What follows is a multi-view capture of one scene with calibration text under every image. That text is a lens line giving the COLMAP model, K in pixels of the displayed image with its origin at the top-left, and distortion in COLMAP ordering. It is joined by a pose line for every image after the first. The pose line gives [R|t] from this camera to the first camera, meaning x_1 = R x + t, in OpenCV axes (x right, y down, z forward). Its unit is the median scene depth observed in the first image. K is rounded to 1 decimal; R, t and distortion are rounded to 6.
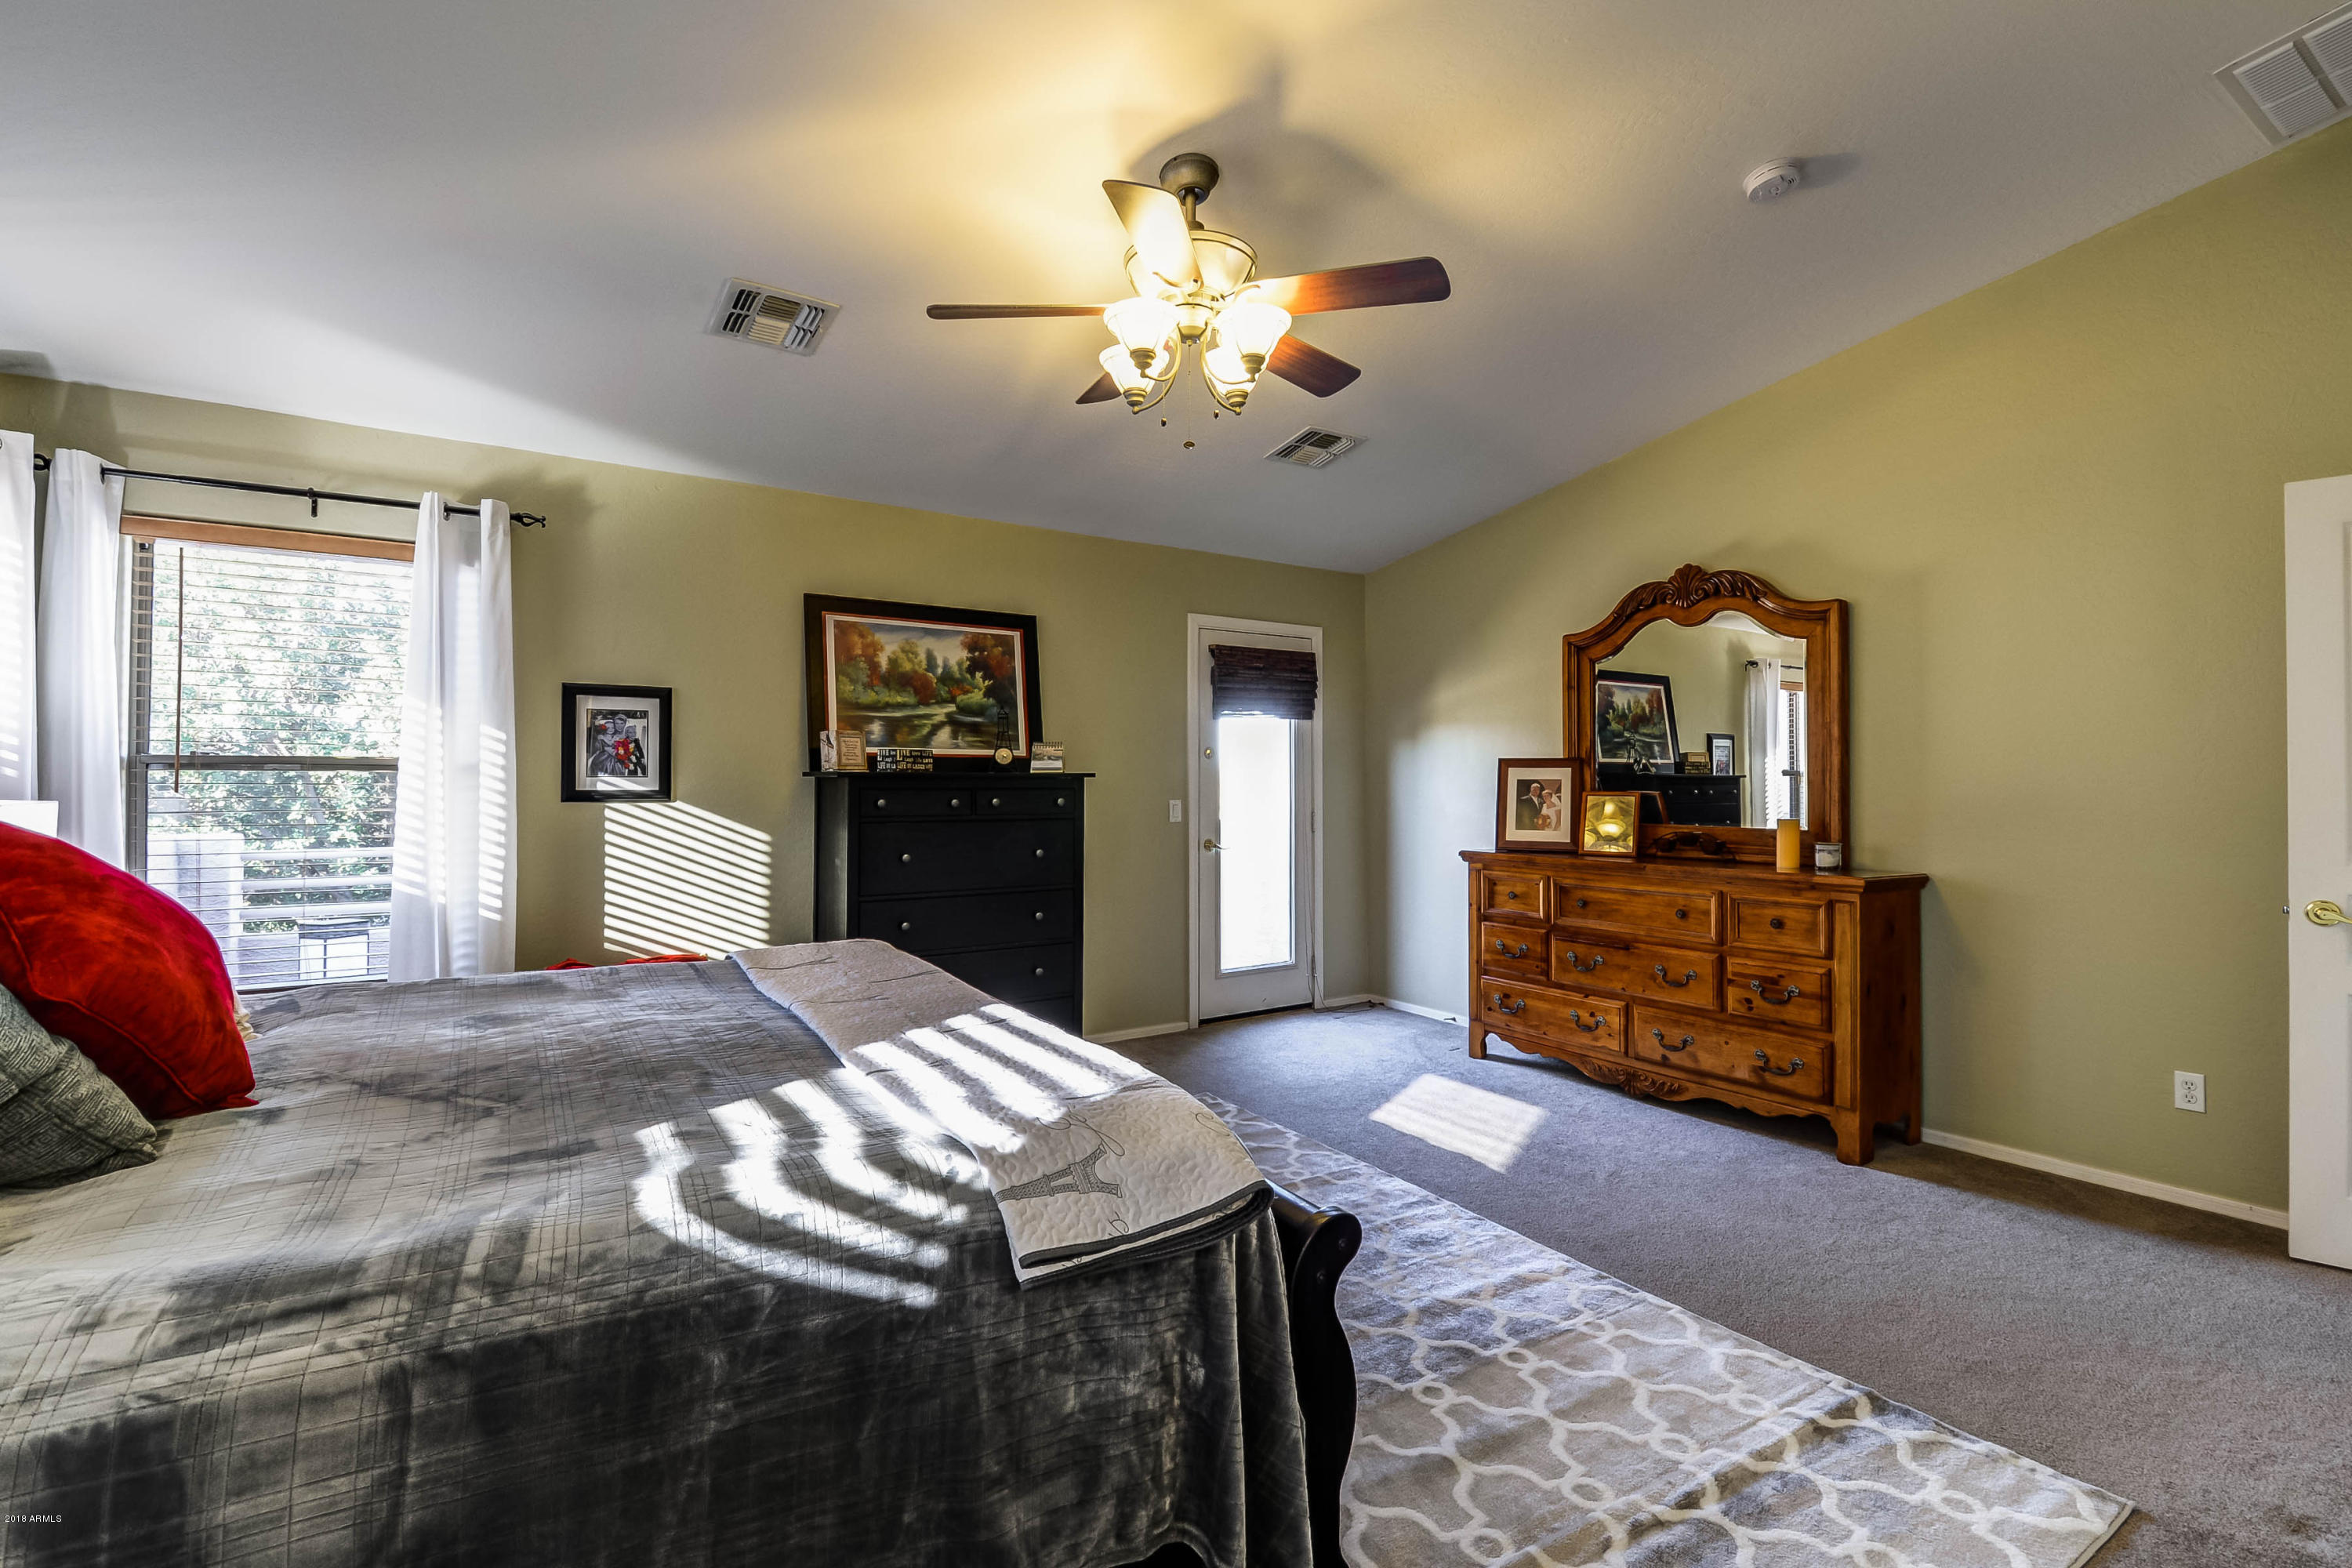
lens RADIAL K [[1046.7, 0, 1180.3], [0, 1046.7, 769.6], [0, 0, 1]] dist [0.032152, -0.021416]
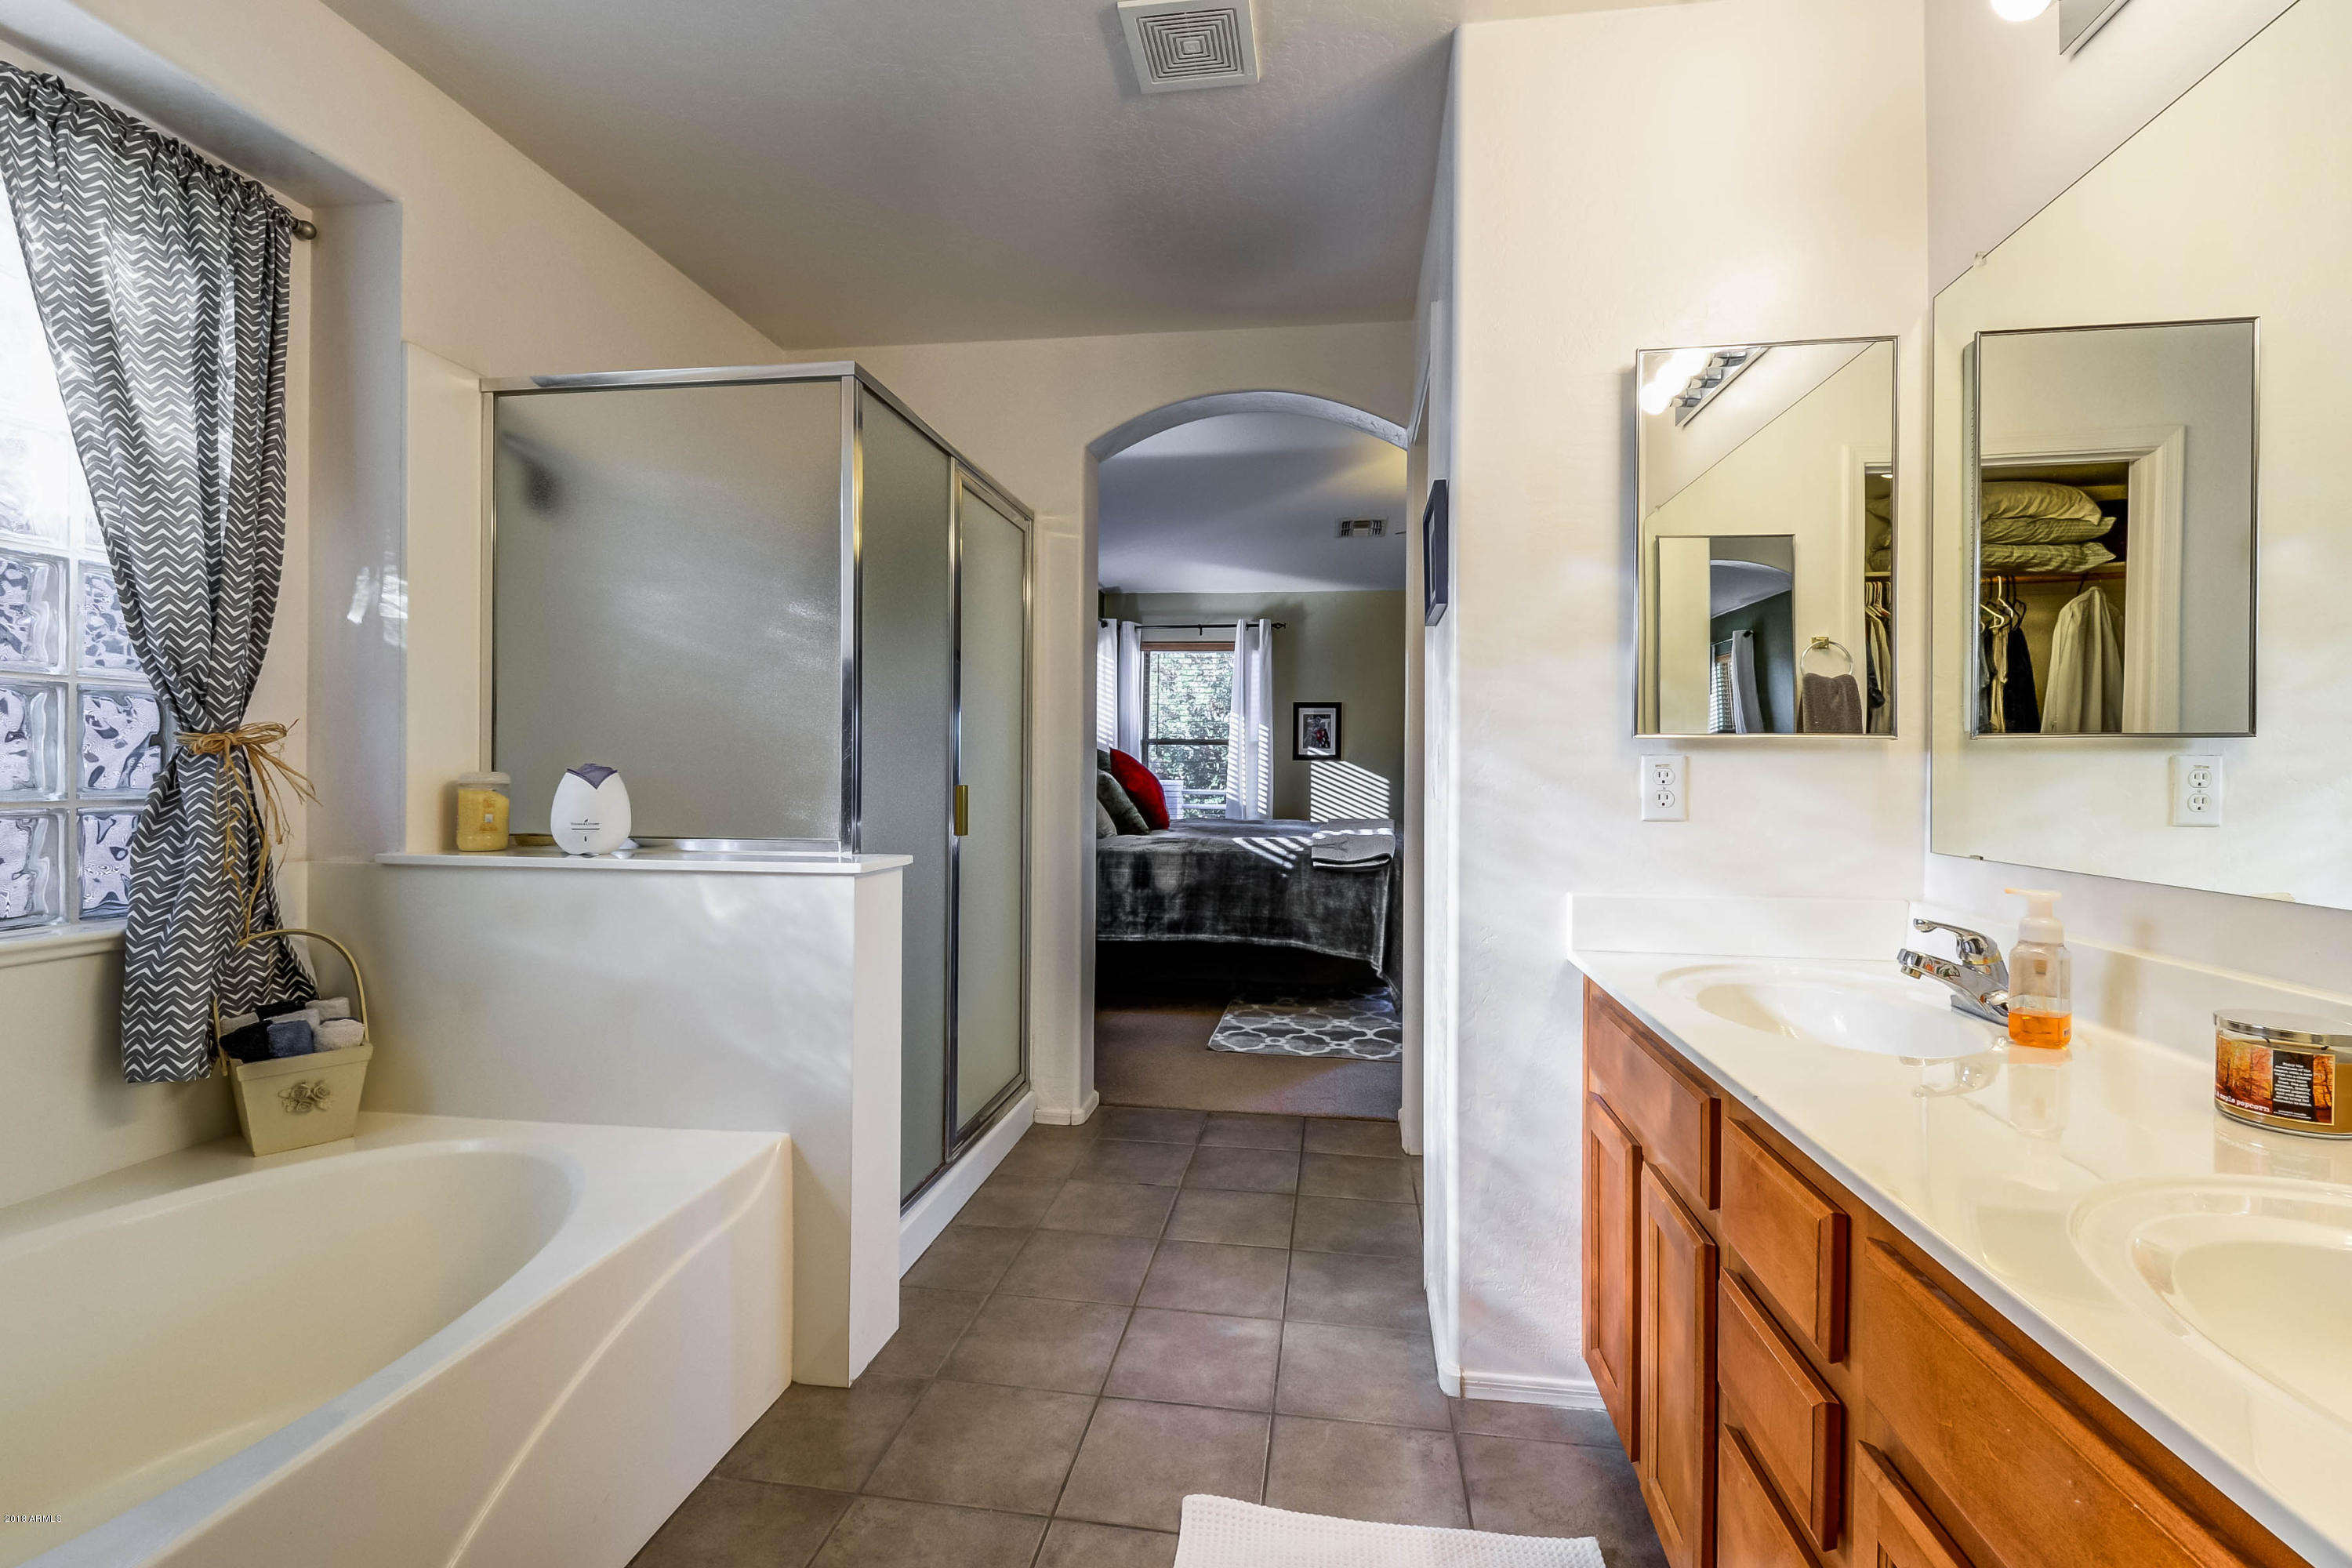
lens RADIAL K [[1046.7, 0, 1180.3], [0, 1046.7, 769.6], [0, 0, 1]] dist [0.032152, -0.021416]
pose [[0.736793, 0.008428, -0.676066, 0.678143], [-0.005170, 0.999963, 0.006831, 0.038721], [0.676099, -0.001538, 0.736810, -0.695119]]
